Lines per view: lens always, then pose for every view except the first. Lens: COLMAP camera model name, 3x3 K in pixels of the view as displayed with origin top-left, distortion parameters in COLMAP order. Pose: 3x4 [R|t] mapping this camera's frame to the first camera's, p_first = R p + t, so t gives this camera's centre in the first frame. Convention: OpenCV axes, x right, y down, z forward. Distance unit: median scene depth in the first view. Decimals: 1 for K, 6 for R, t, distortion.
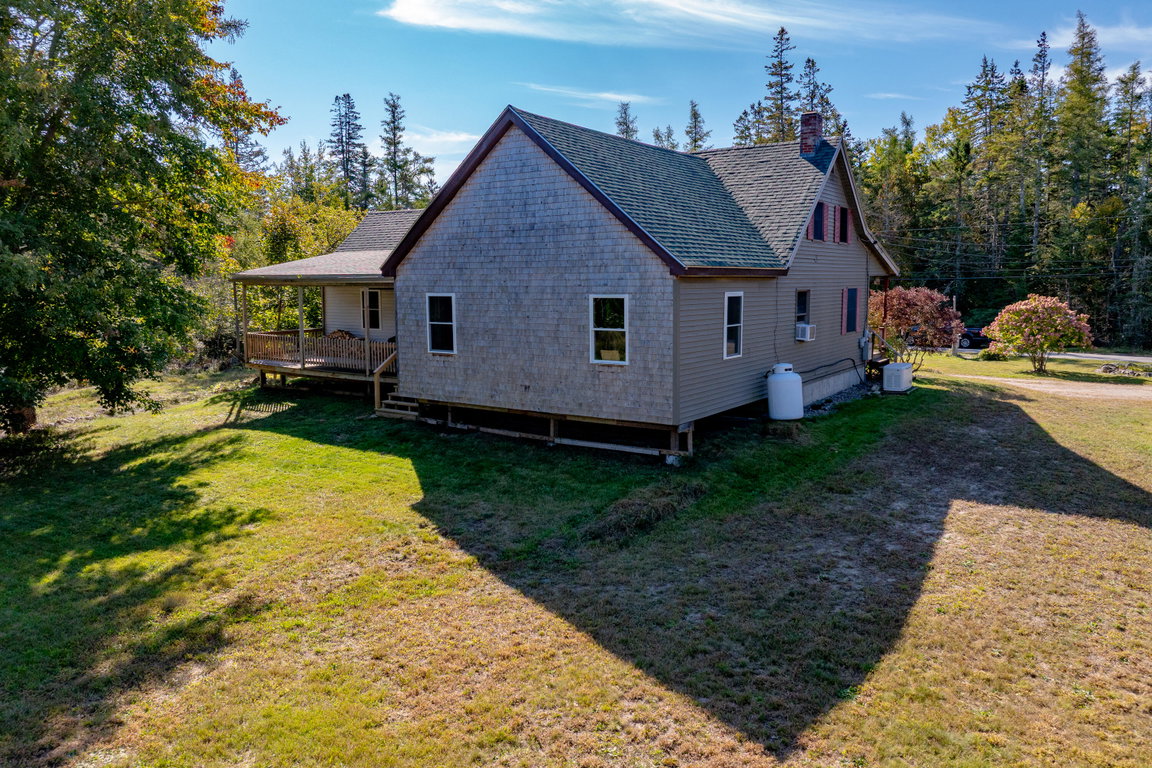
lens RADIAL K [[819.1, 0, 581.6], [0, 819.1, 372.3], [0, 0, 1]] dist [-0.064948, 0.030543]
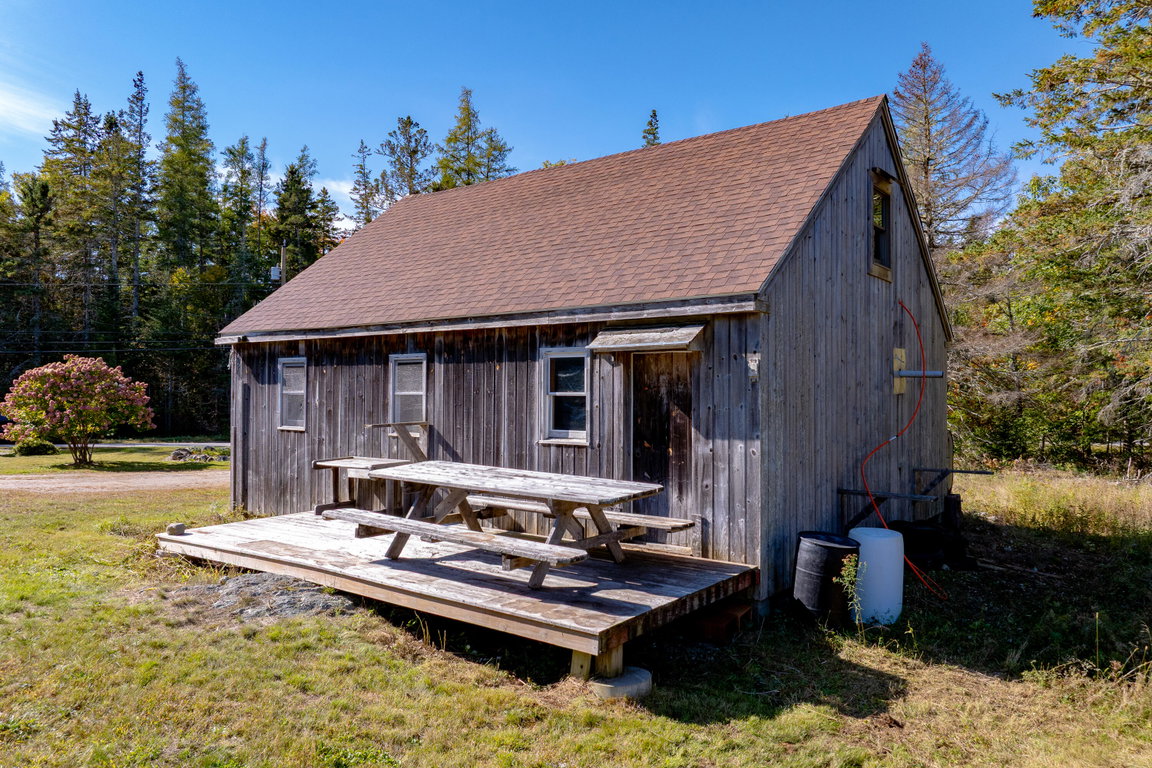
lens RADIAL K [[819.1, 0, 581.6], [0, 819.1, 372.3], [0, 0, 1]] dist [-0.064948, 0.030543]
pose [[0.594457, 0.029169, 0.803598, 0.610590], [0.082525, 0.991852, -0.097050, 0.054955], [-0.799882, 0.124009, 0.587206, 0.533948]]
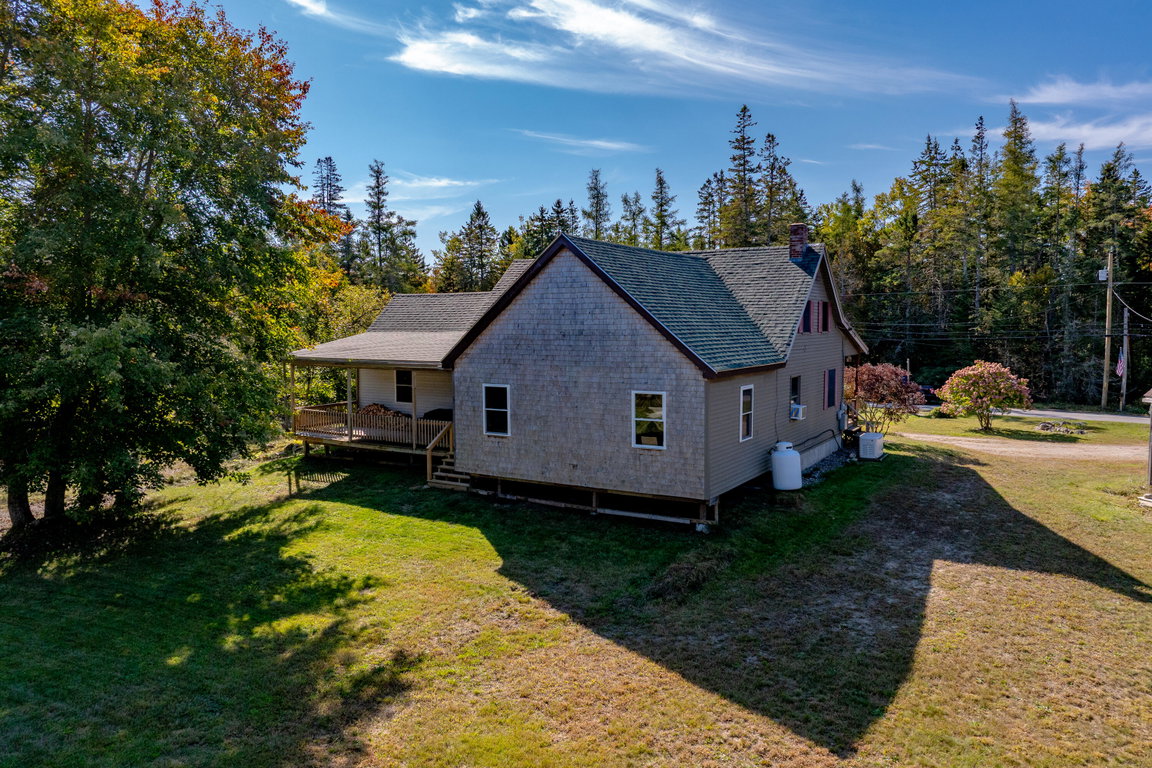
lens RADIAL K [[808.5, 0, 576.0], [0, 808.5, 384.0], [0, 0, 1]] dist [-0.062682, 0.025320]
pose [[0.998708, -0.002645, 0.050743, -0.127960], [0.004564, 0.999278, -0.037727, -0.058122], [-0.050607, 0.037910, 0.997999, -0.177984]]
